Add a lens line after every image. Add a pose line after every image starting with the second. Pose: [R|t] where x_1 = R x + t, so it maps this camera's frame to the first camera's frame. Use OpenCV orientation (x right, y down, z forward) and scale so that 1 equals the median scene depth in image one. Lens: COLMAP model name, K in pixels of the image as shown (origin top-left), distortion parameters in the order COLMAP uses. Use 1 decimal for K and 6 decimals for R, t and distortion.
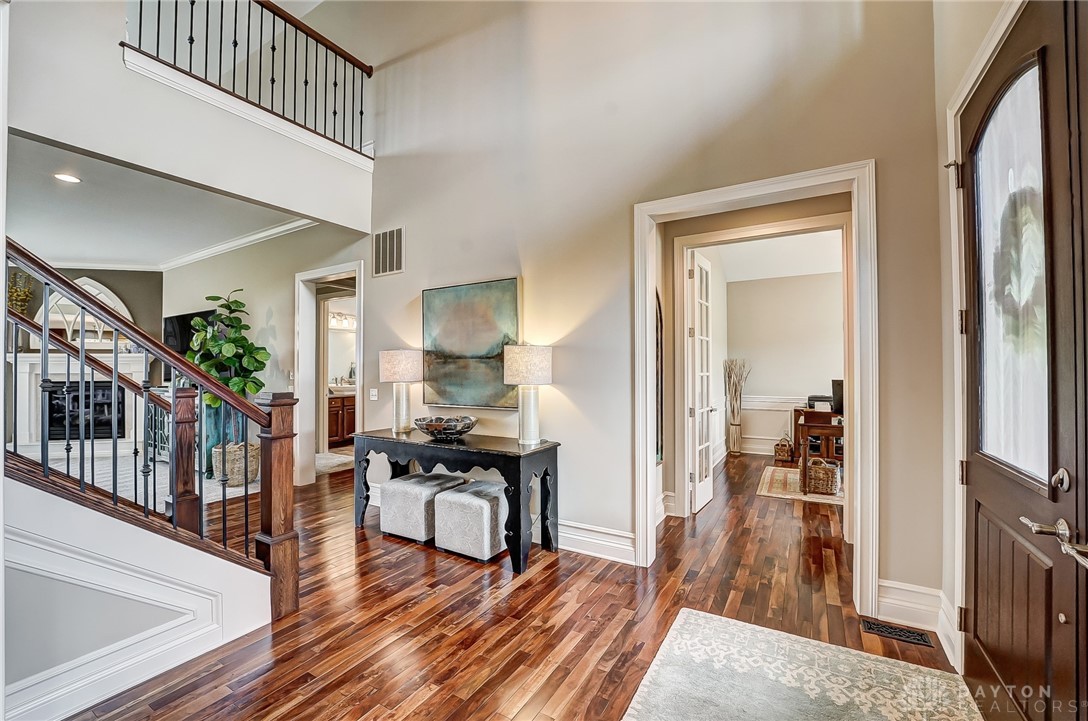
lens RADIAL K [[446.6, 0, 544.0], [0, 446.6, 360.5], [0, 0, 1]] dist [-0.026788, 0.000204]
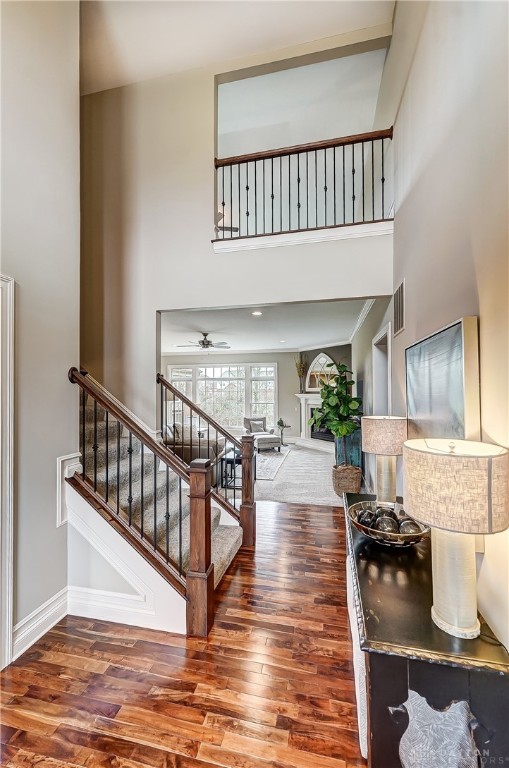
lens RADIAL K [[315.8, 0, 254.5], [0, 315.8, 384.0], [0, 0, 1]] dist [0.012926, -0.000030]
pose [[0.306536, -0.016819, -0.951711, 0.322766], [0.018880, 0.999755, -0.011588, -0.128966], [0.951672, -0.014416, 0.306778, 0.772509]]
